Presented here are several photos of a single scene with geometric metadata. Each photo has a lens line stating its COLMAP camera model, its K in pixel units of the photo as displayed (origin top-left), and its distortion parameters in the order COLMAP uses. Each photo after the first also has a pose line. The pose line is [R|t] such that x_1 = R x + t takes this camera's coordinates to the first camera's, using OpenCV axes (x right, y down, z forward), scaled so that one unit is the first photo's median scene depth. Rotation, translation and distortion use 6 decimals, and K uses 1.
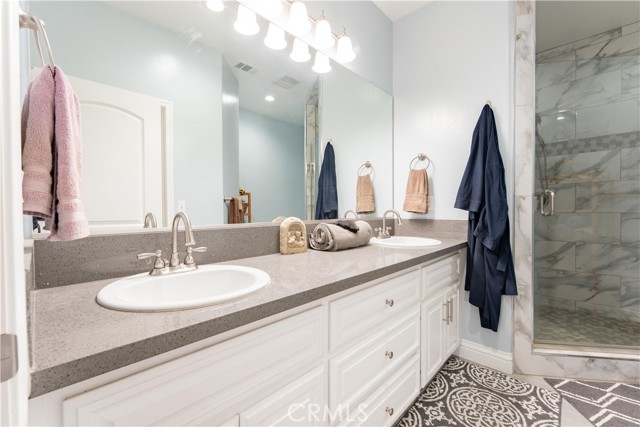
lens RADIAL K [[256.2, 0, 322.2], [0, 256.2, 213.2], [0, 0, 1]] dist [0.000615, -0.000711]
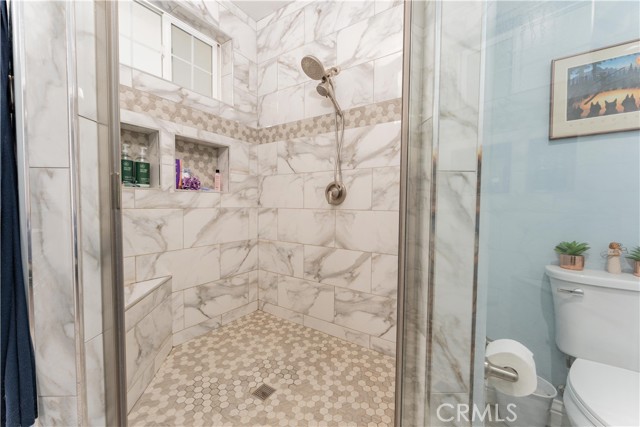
lens RADIAL K [[240.4, 0, 321.8], [0, 240.4, 211.9], [0, 0, 1]] dist [0.003072, 0.000083]
pose [[0.985137, 0.010845, 0.171425, 0.766945], [-0.014703, 0.999666, 0.021257, -0.010103], [-0.171137, -0.023461, 0.984968, 0.391545]]
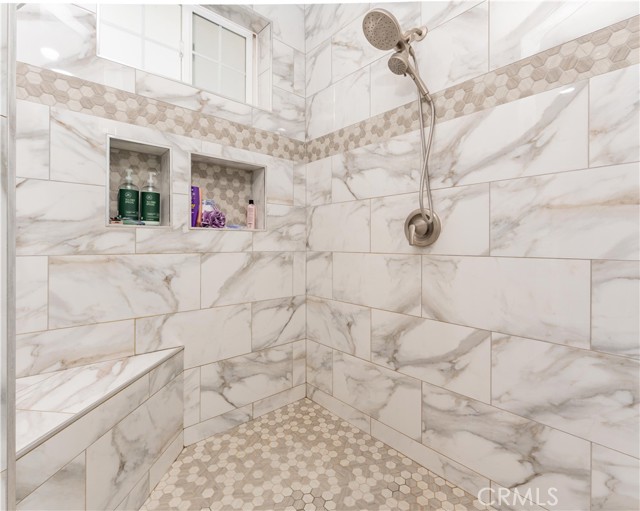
lens RADIAL K [[308.4, 0, 312.3], [0, 308.4, 242.6], [0, 0, 1]] dist [-0.000077, -0.000345]
pose [[0.993948, 0.008359, -0.109531, 0.792893], [-0.010092, 0.999832, -0.015274, -0.013872], [0.109385, 0.016287, 0.993866, 0.511741]]
